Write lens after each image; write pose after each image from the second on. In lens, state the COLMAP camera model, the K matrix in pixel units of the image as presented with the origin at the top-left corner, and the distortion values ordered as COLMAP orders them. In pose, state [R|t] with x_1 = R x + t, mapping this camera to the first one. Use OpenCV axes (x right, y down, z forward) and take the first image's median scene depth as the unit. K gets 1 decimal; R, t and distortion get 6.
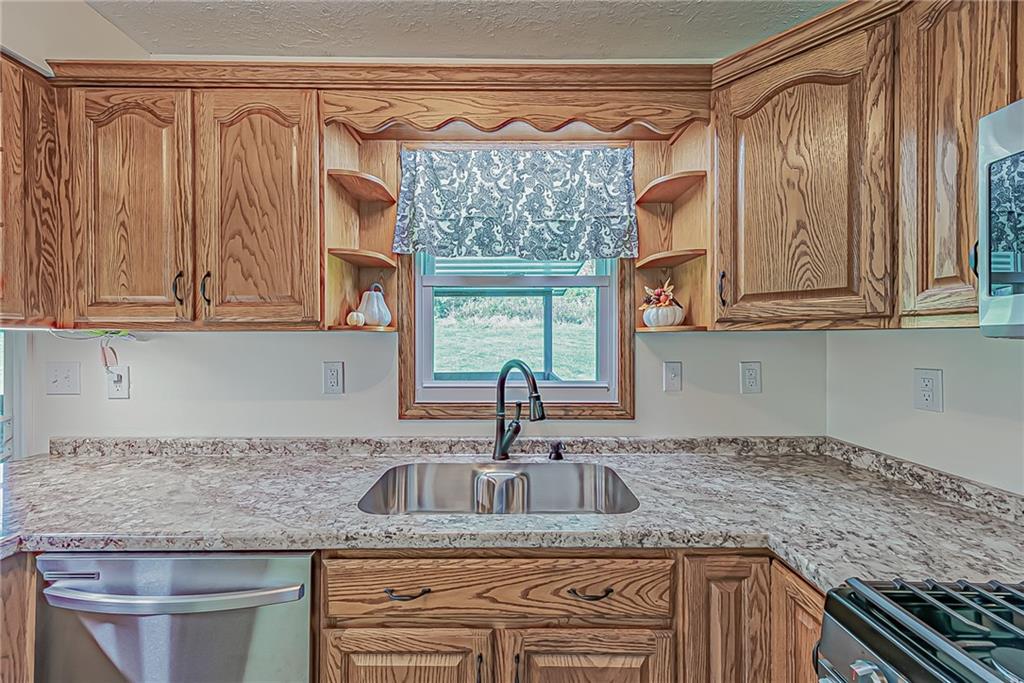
lens RADIAL K [[419.0, 0, 508.9], [0, 419.0, 337.9], [0, 0, 1]] dist [0.013639, -0.001148]
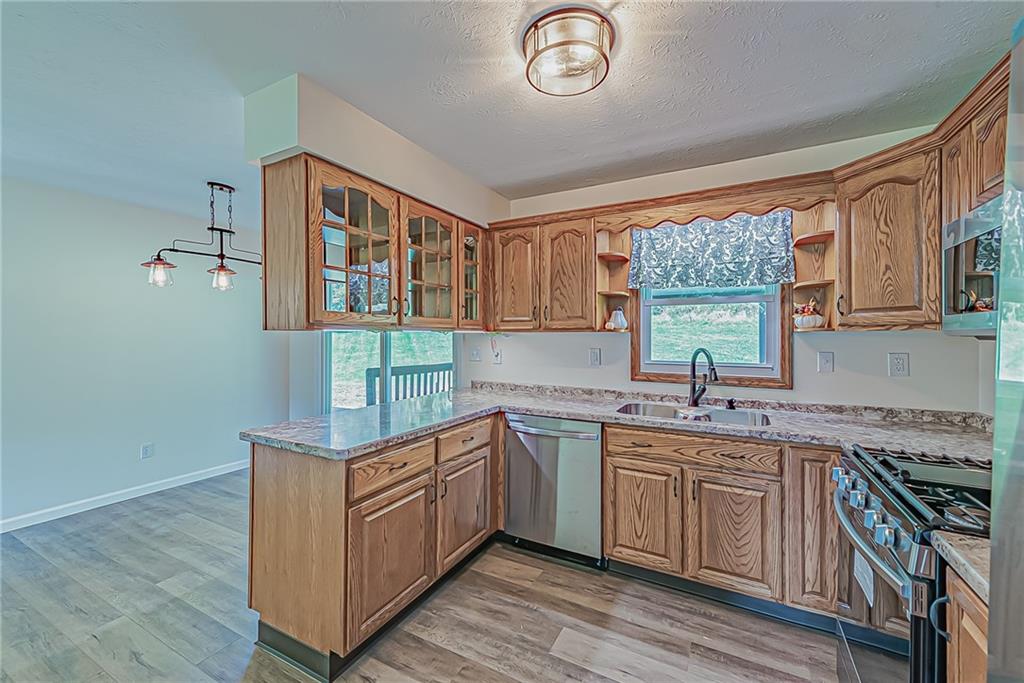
lens RADIAL K [[419.0, 0, 495.1], [0, 419.0, 335.4], [0, 0, 1]] dist [0.013639, -0.001148]
pose [[0.867092, -0.000131, -0.498149, 0.153890], [0.000670, 0.999999, 0.000903, -0.002837], [0.498148, -0.001117, 0.867091, -1.017293]]
